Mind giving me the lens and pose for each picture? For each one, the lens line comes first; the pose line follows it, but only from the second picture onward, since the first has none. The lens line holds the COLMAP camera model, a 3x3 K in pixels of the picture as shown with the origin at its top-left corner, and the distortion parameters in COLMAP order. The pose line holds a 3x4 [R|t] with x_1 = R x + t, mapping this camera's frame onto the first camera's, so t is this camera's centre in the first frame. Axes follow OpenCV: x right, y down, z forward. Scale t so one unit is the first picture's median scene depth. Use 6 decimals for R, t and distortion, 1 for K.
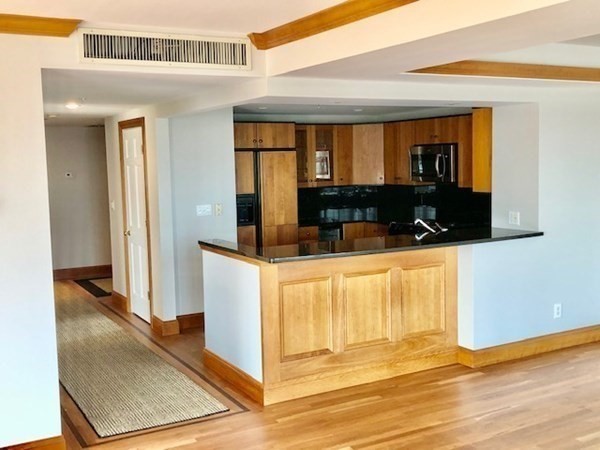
lens RADIAL K [[699.3, 0, 299.5], [0, 699.3, 225.6], [0, 0, 1]] dist [0.062291, 0.000000]
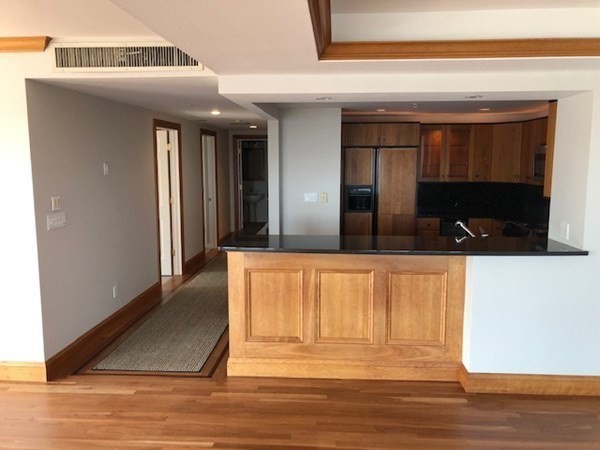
lens RADIAL K [[493.5, 0, 300.7], [0, 493.5, 223.8], [0, 0, 1]] dist [0.038627, -0.007689]
pose [[0.838486, 0.095195, -0.536544, 0.407040], [-0.071040, 0.995316, 0.065574, -0.040492], [0.540273, -0.016867, 0.841321, 0.367398]]
